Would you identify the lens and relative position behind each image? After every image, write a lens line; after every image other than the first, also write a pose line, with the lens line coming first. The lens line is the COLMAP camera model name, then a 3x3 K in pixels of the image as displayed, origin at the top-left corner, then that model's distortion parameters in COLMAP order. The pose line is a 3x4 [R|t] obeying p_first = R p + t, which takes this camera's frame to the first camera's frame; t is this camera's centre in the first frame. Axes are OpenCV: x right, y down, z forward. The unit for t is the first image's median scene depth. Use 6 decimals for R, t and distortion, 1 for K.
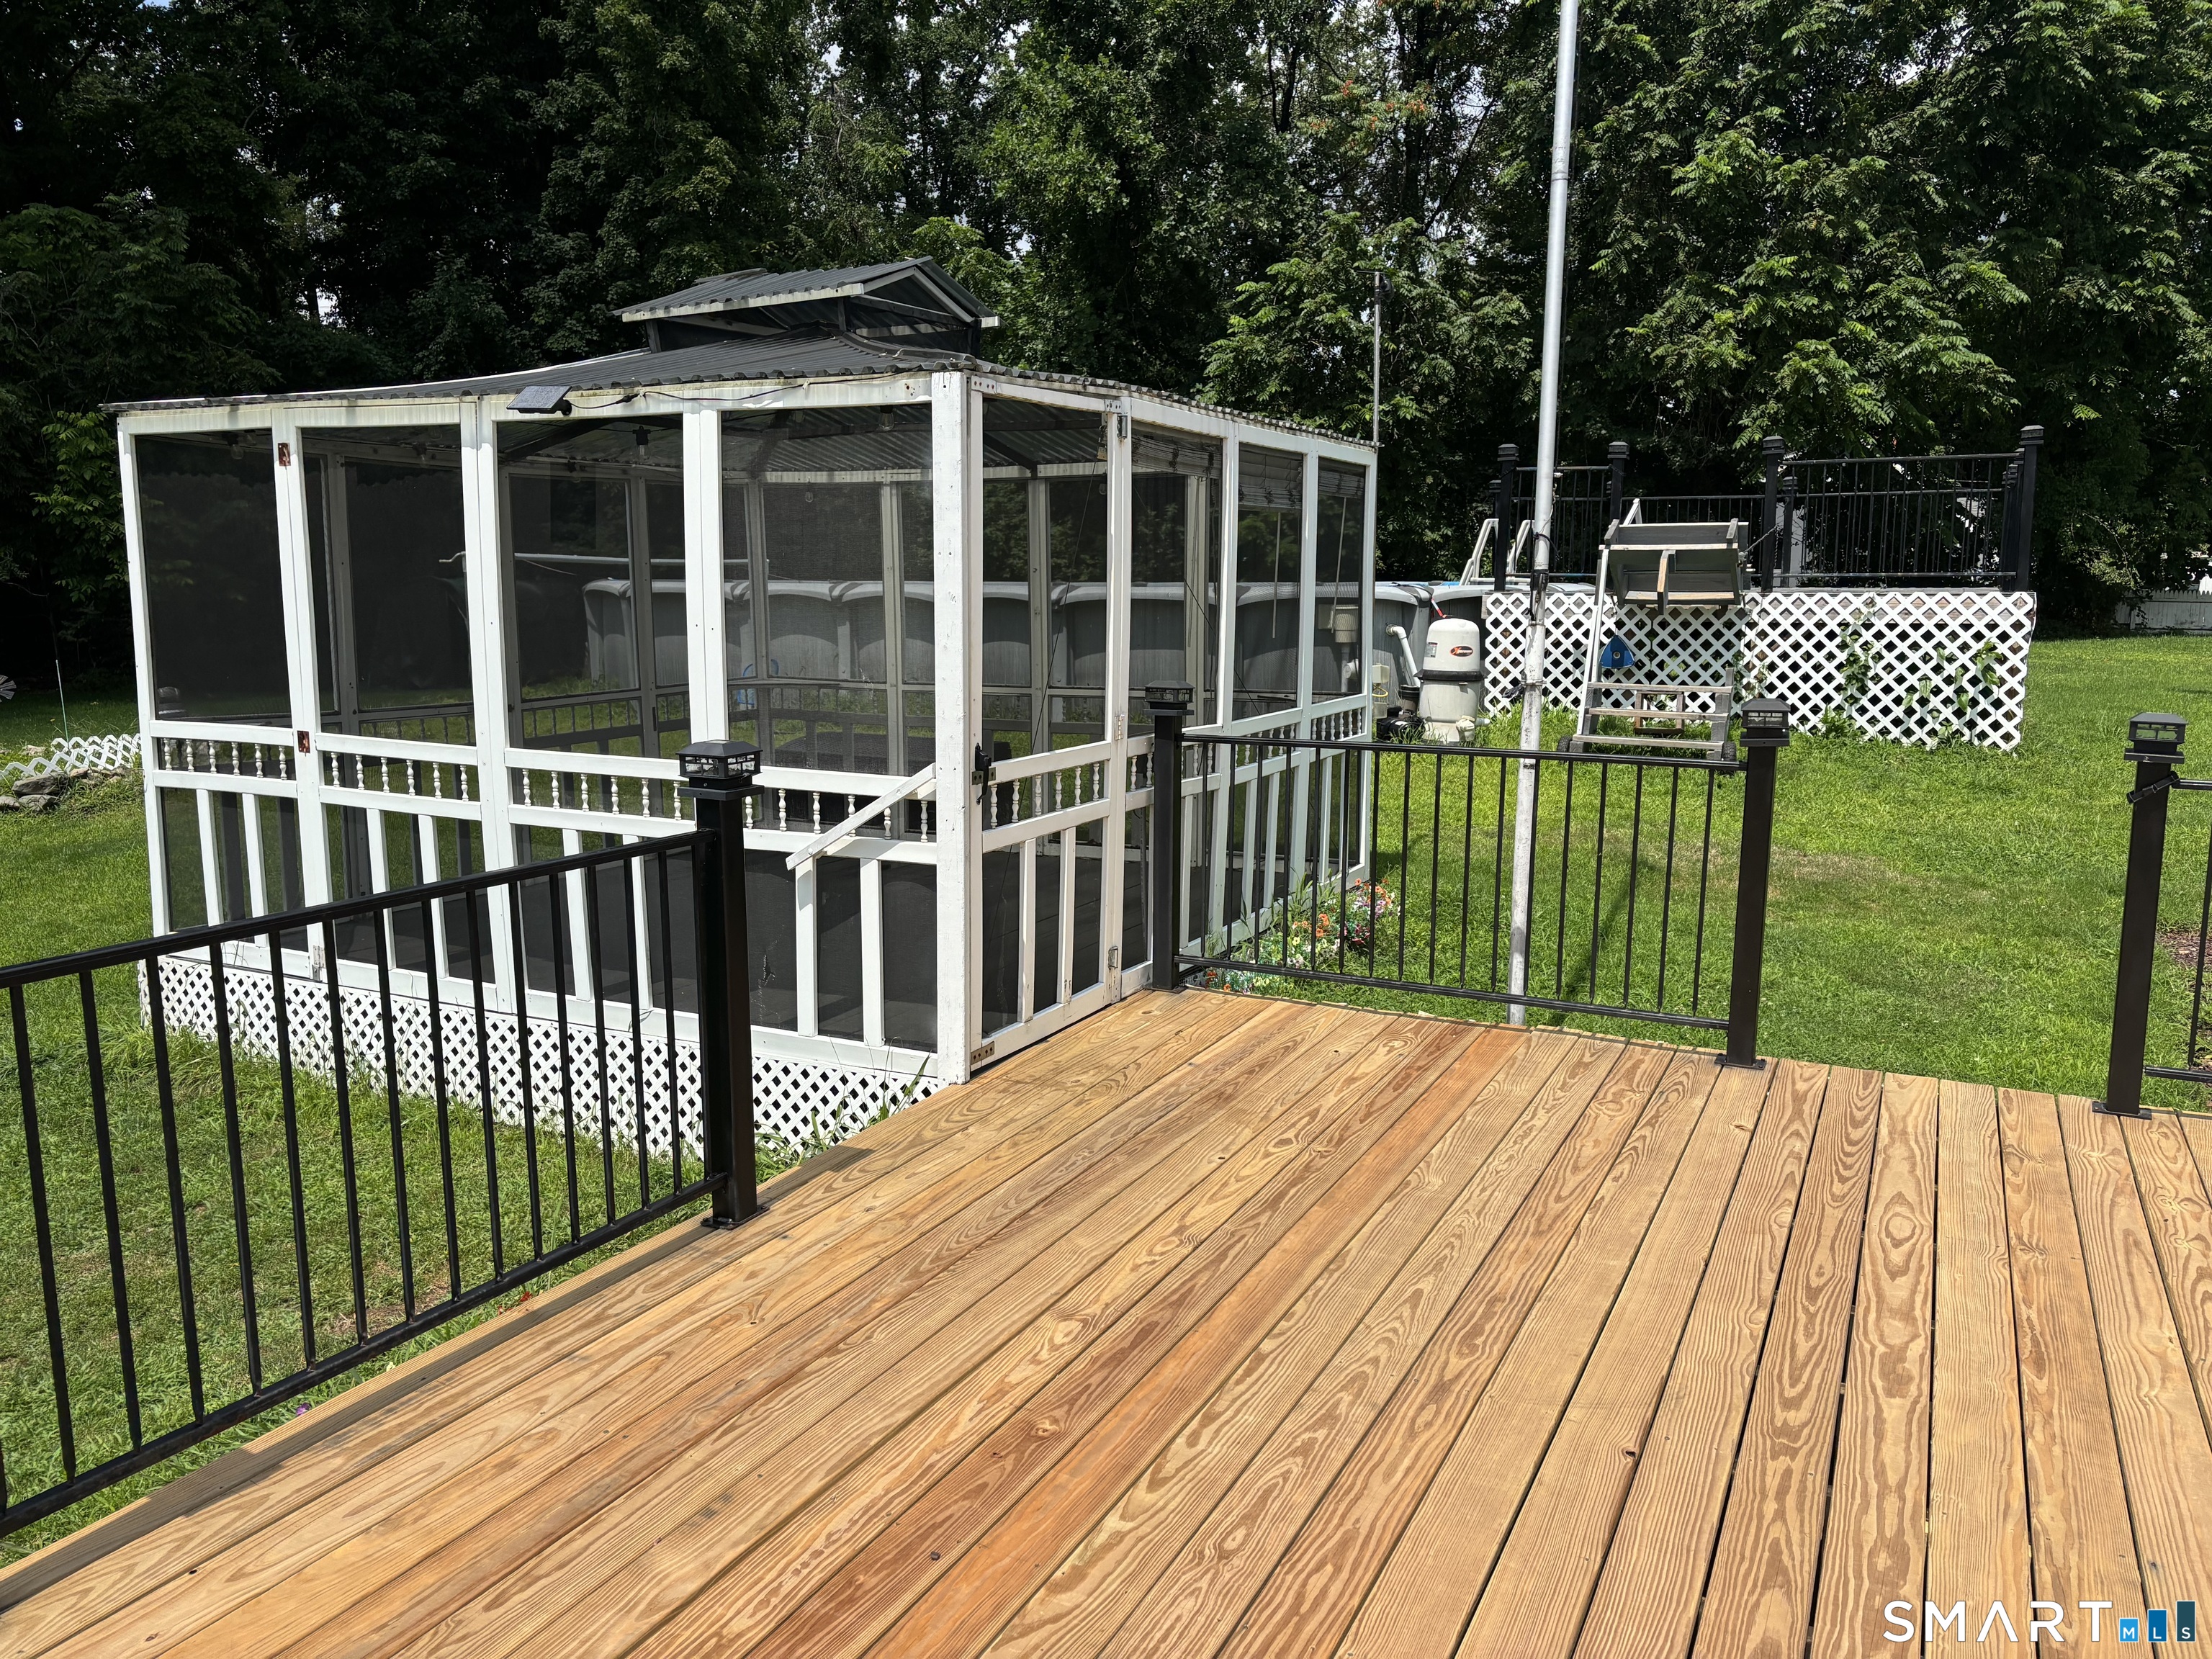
lens RADIAL K [[1670.0, 0, 1108.8], [0, 1670.0, 836.2], [0, 0, 1]] dist [0.006307, -0.018117]
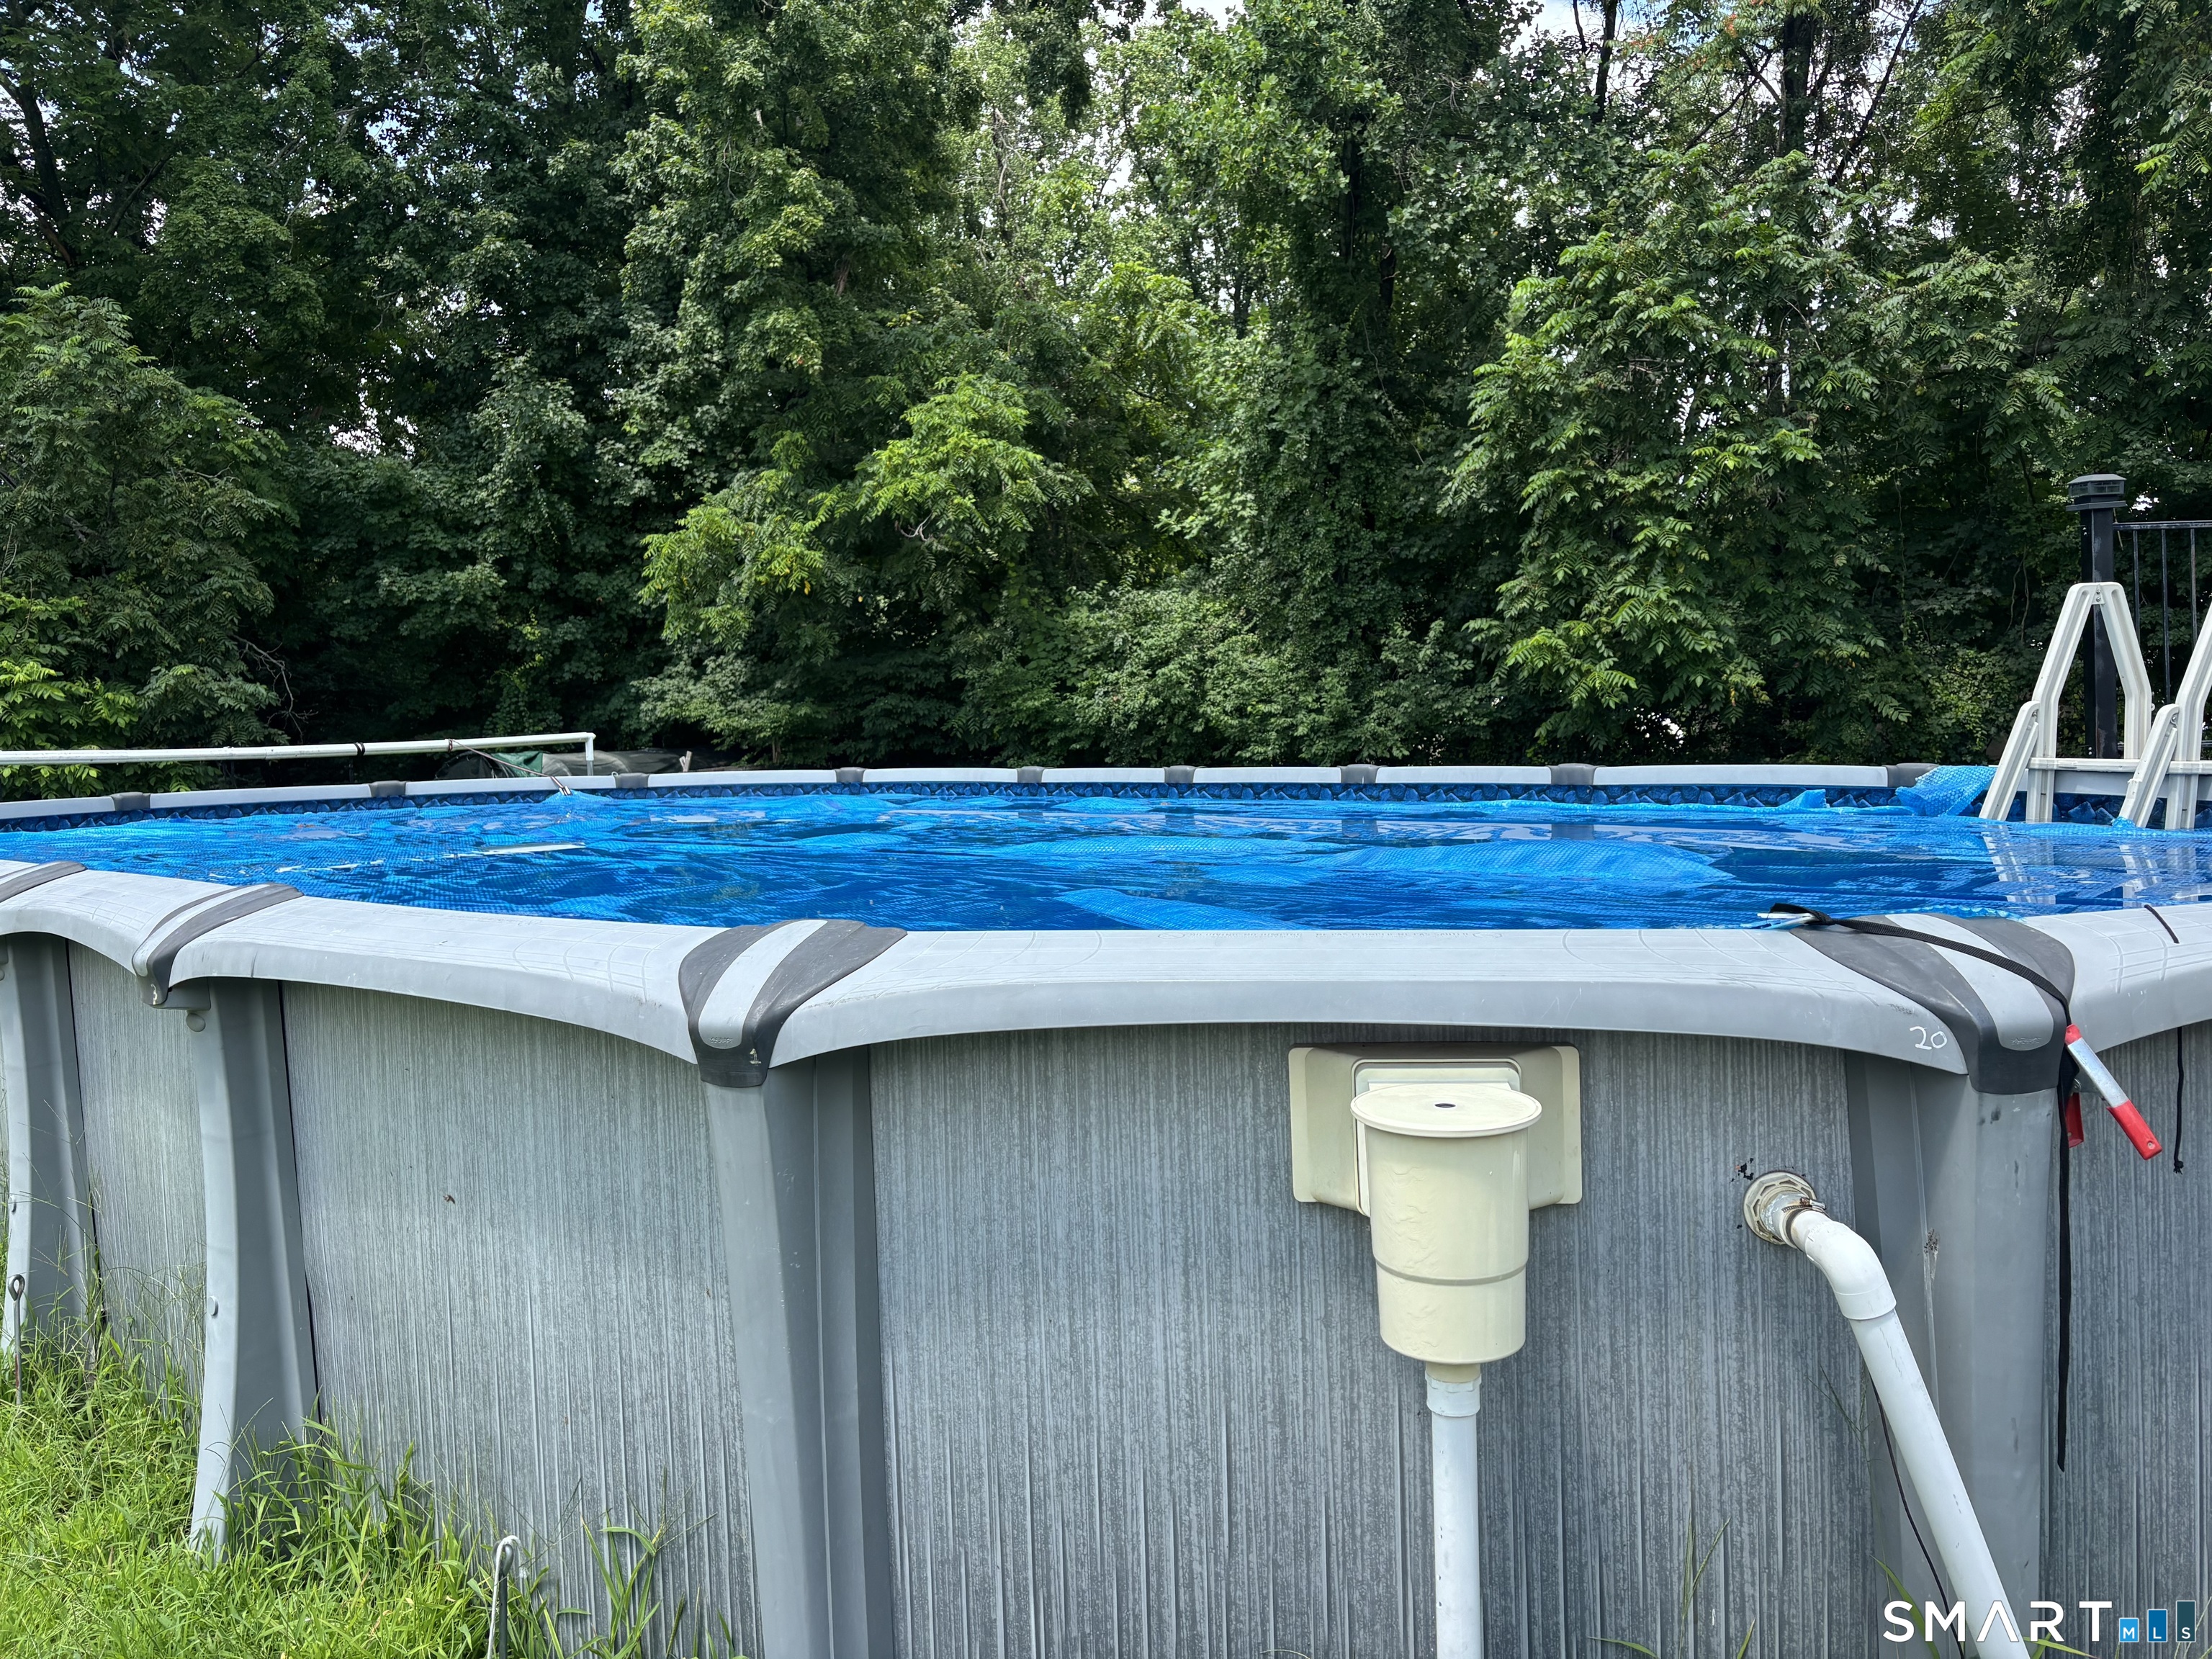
lens RADIAL K [[1670.0, 0, 1037.9], [0, 1670.0, 854.6], [0, 0, 1]] dist [0.006307, -0.018117]
pose [[0.968750, -0.008561, -0.247890, 0.056493], [-0.008804, 0.997588, -0.068858, -0.058749], [0.247882, 0.068889, 0.966338, 0.332899]]
